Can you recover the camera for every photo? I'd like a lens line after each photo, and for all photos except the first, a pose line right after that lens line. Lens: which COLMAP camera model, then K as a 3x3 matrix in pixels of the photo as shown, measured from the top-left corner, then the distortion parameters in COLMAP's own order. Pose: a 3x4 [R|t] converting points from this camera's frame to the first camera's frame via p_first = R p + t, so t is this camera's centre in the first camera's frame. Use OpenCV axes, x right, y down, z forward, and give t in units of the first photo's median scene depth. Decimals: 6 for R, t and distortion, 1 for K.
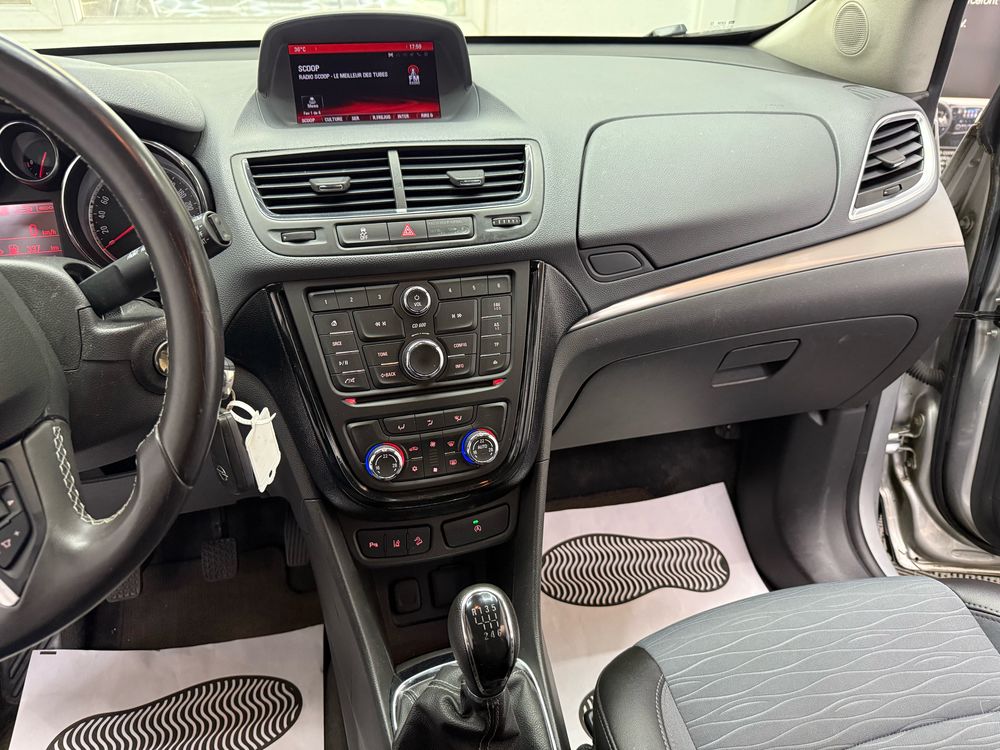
lens RADIAL K [[704.1, 0, 498.2], [0, 704.1, 383.3], [0, 0, 1]] dist [0.029628, -0.039485]
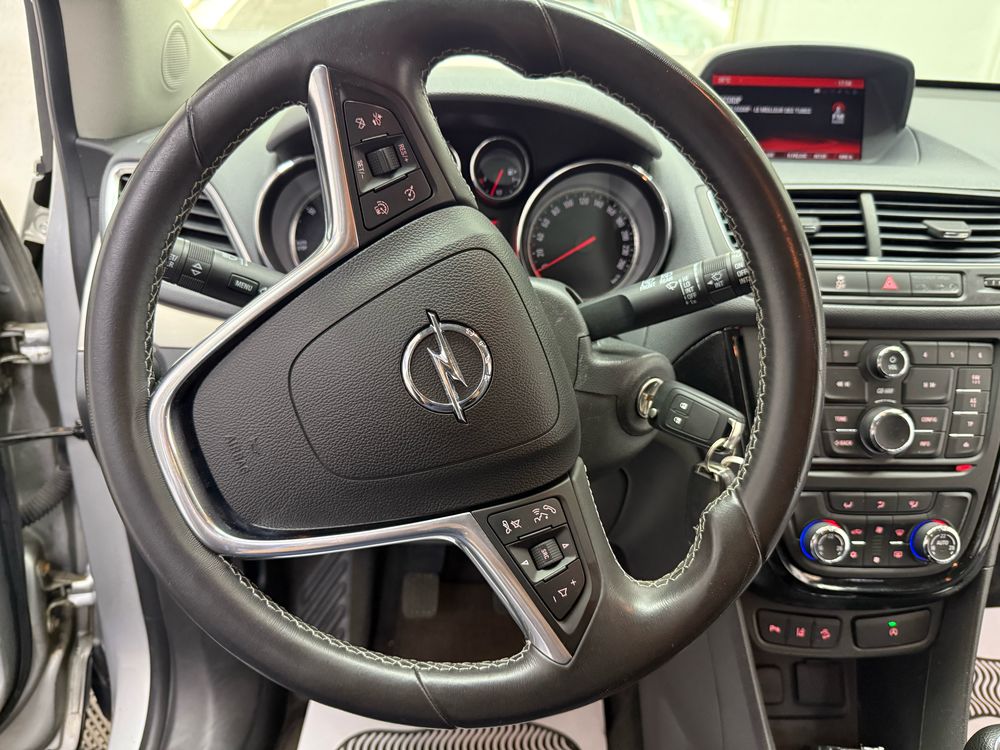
lens RADIAL K [[704.1, 0, 505.4], [0, 704.1, 373.4], [0, 0, 1]] dist [0.029628, -0.039485]
pose [[0.970162, 0.123877, -0.208424, -0.379457], [-0.136769, 0.989412, -0.048564, 0.002451], [0.200201, 0.075621, 0.976832, 0.051163]]
